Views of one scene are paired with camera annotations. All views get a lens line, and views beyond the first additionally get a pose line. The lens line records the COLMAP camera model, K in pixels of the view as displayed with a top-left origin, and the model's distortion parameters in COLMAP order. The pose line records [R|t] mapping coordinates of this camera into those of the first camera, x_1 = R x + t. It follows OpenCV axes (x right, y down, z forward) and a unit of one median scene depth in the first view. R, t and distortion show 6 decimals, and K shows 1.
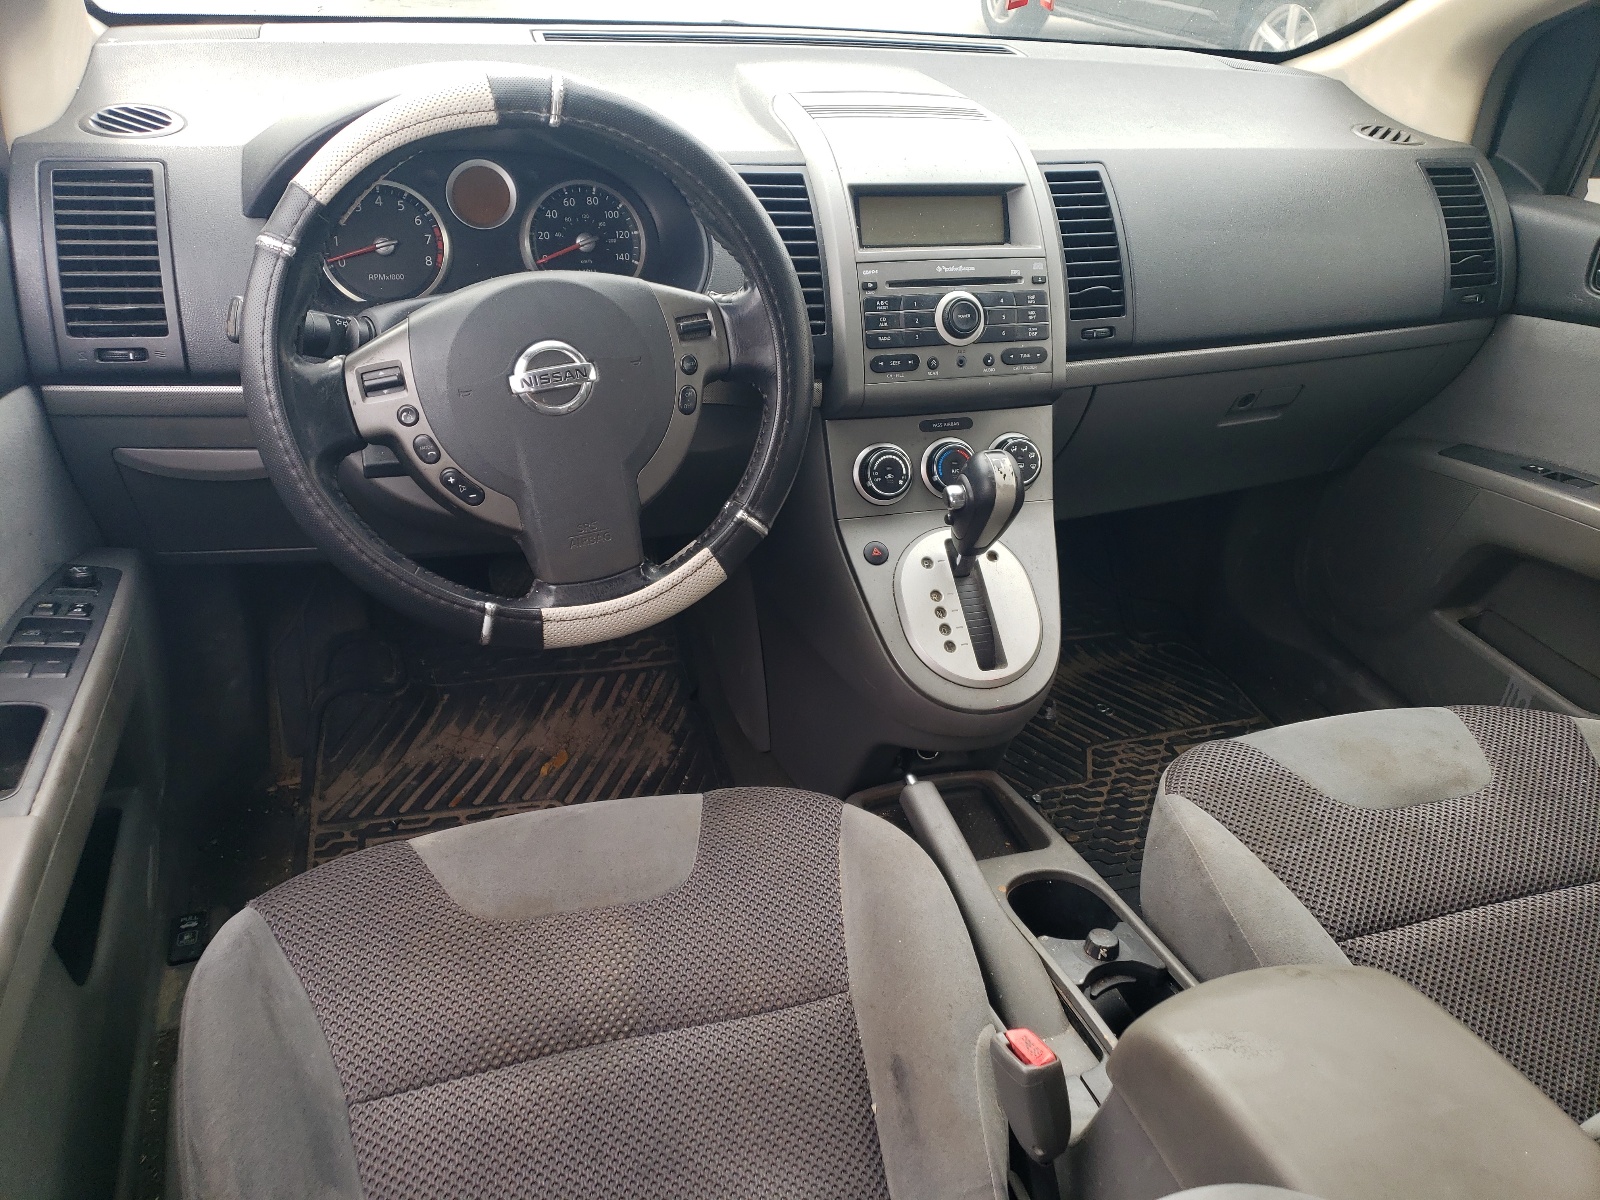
lens RADIAL K [[1222.3, 0, 800.0], [0, 1222.3, 600.0], [0, 0, 1]] dist [0.008050, 0.004244]
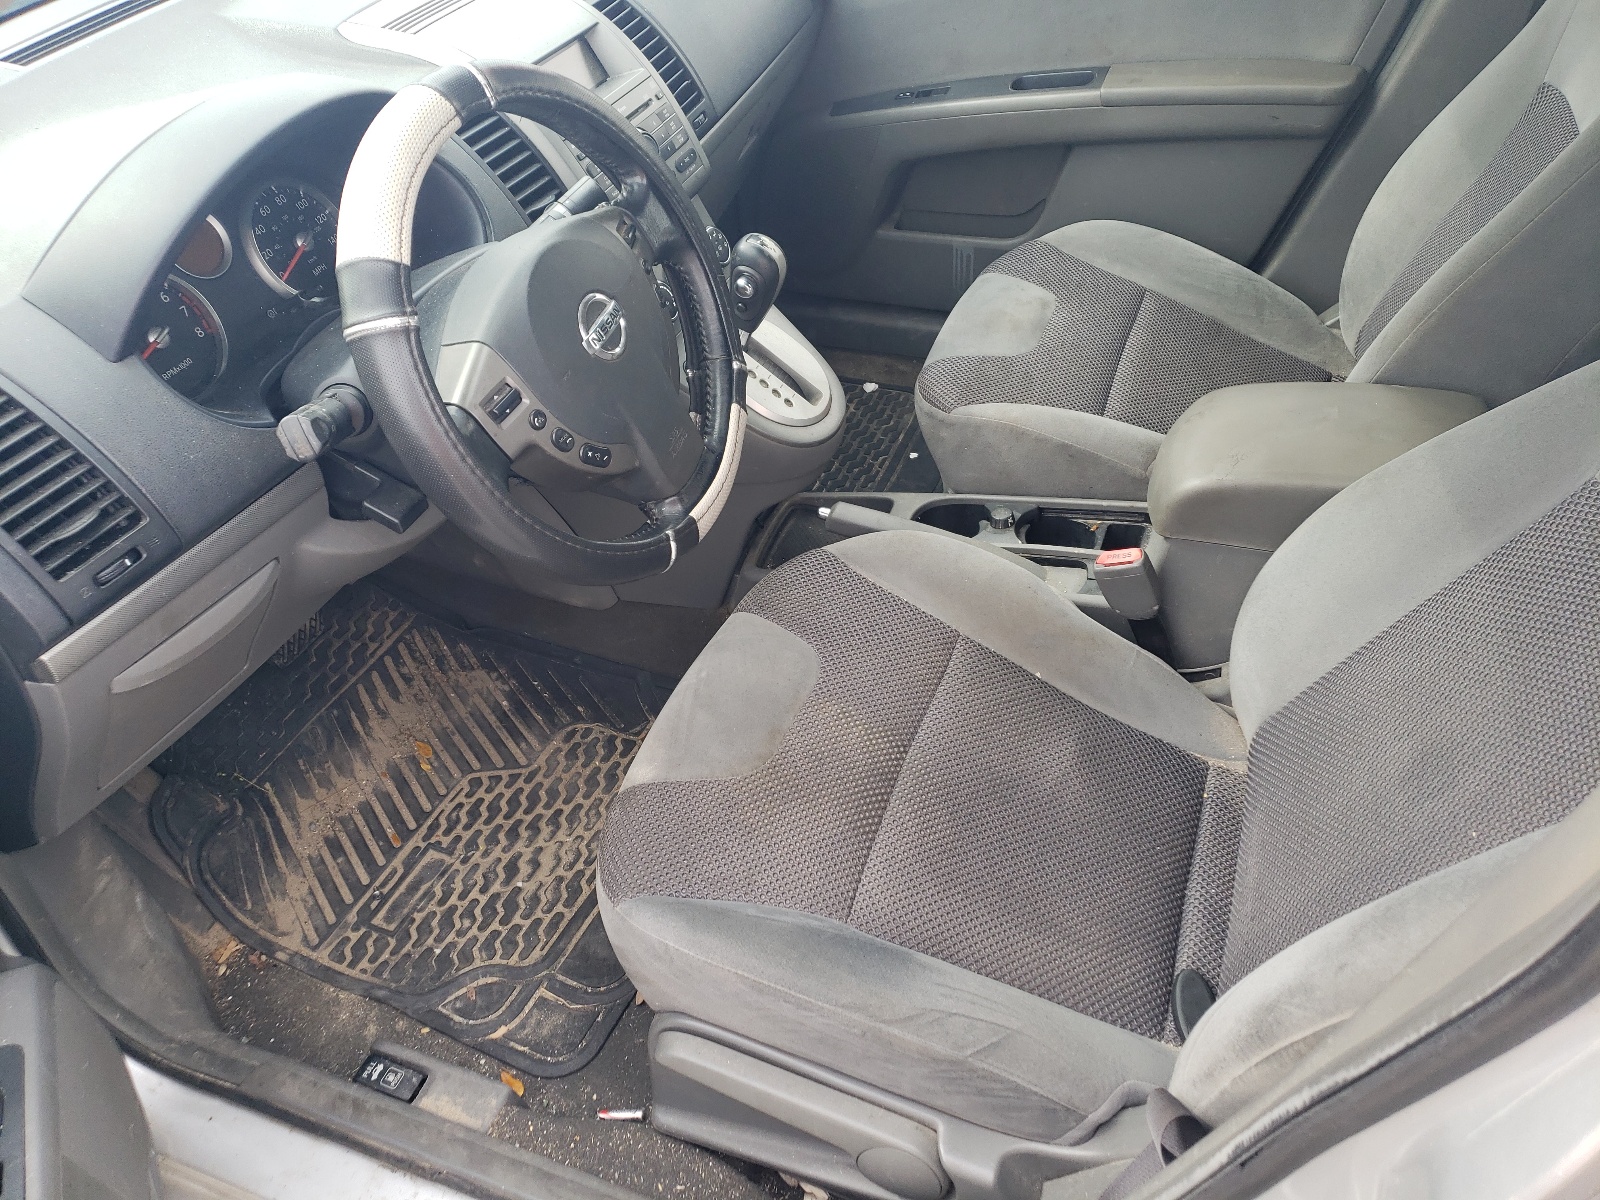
lens RADIAL K [[1250.6, 0, 800.0], [0, 1250.6, 600.0], [0, 0, 1]] dist [0.001470, 0.000644]
pose [[0.629202, -0.586357, 0.510187, -0.606607], [0.492724, 0.808568, 0.321621, -0.193326], [-0.601106, 0.049017, 0.797665, 0.008957]]
